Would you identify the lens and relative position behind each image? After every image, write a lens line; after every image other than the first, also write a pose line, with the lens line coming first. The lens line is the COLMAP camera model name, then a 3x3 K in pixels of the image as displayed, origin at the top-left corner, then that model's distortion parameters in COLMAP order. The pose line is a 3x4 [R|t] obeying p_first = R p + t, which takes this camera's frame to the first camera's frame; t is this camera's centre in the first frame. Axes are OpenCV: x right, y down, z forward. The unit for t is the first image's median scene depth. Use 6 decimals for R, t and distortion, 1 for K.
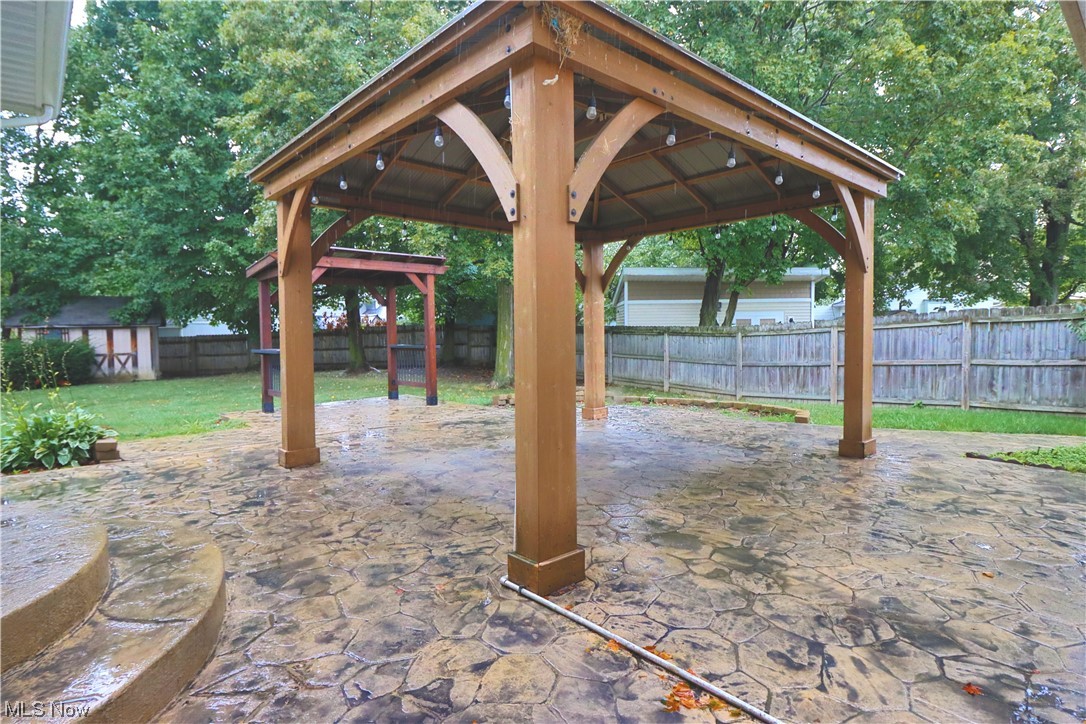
lens RADIAL K [[560.4, 0, 544.8], [0, 560.4, 344.1], [0, 0, 1]] dist [0.001469, -0.011366]
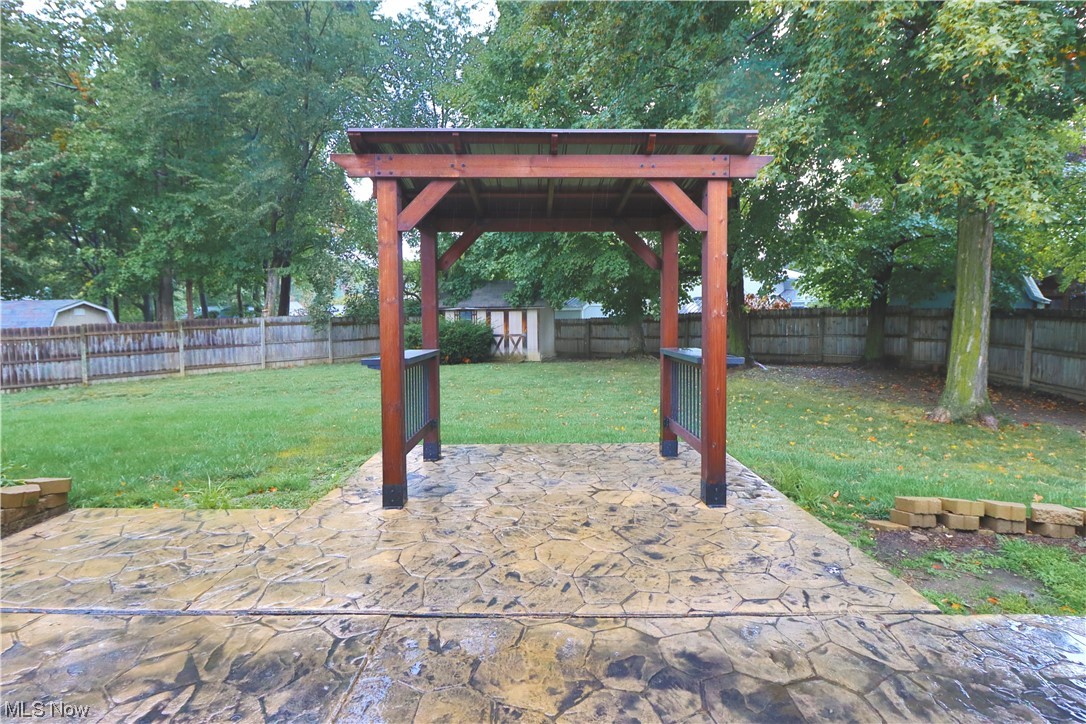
lens RADIAL K [[560.4, 0, 544.8], [0, 560.4, 344.1], [0, 0, 1]] dist [0.001469, -0.011366]
pose [[0.739286, 0.044584, -0.671914, -0.008961], [-0.024067, 0.998918, 0.039802, -0.008819], [0.672962, -0.013254, 0.739559, 0.266159]]
